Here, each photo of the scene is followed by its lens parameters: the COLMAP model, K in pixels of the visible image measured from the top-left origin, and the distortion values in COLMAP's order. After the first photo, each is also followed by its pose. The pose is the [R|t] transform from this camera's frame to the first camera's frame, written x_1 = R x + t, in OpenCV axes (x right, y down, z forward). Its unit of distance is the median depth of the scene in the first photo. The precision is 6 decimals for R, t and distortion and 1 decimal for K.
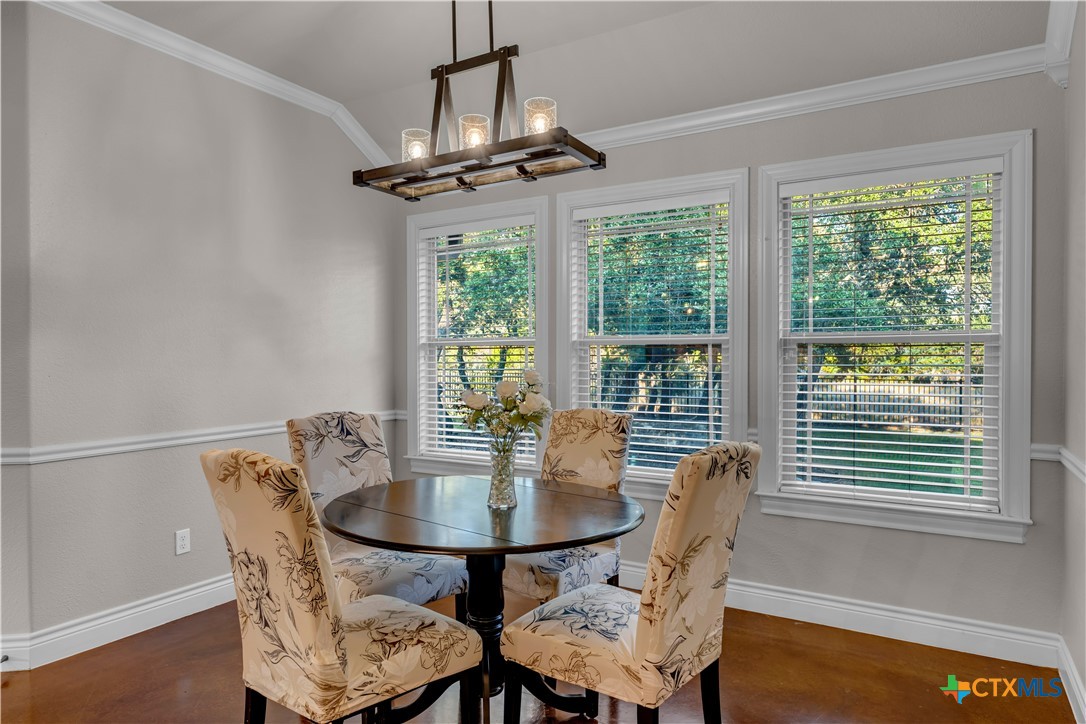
lens RADIAL K [[659.7, 0, 542.0], [0, 659.7, 359.1], [0, 0, 1]] dist [0.007024, 0.000248]
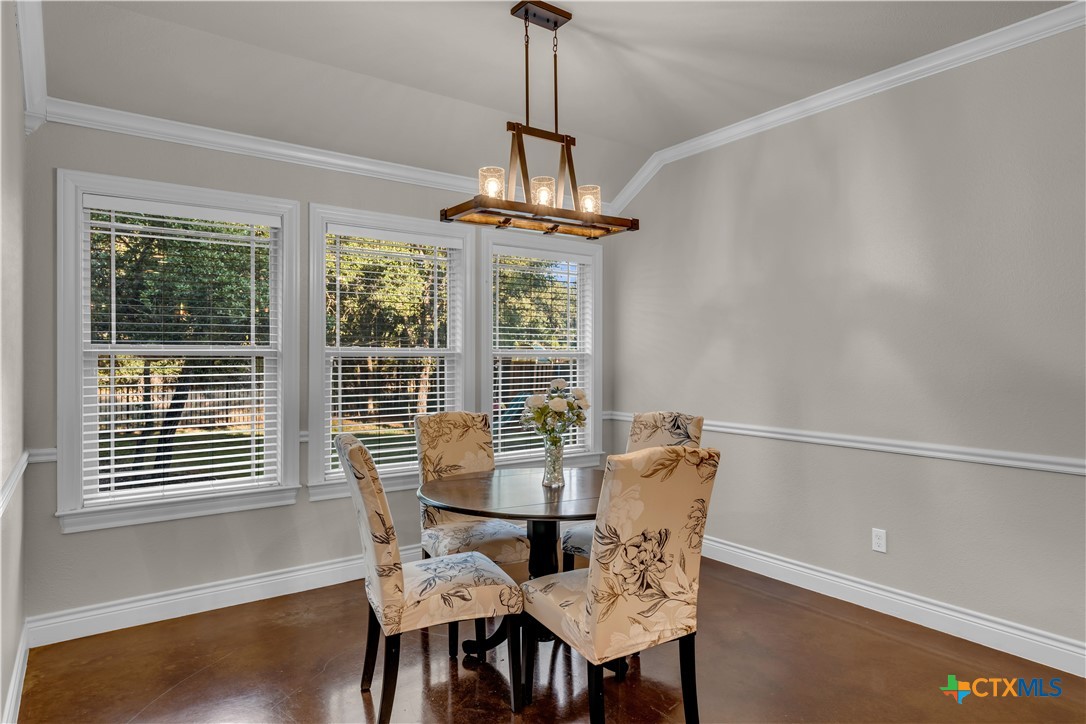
lens RADIAL K [[621.6, 0, 538.1], [0, 621.6, 361.4], [0, 0, 1]] dist [-0.005893, -0.000077]
pose [[0.414024, -0.003434, 0.910259, -1.136170], [0.006195, 0.999980, 0.000955, -0.020743], [-0.910245, 0.005243, 0.414037, 0.507092]]
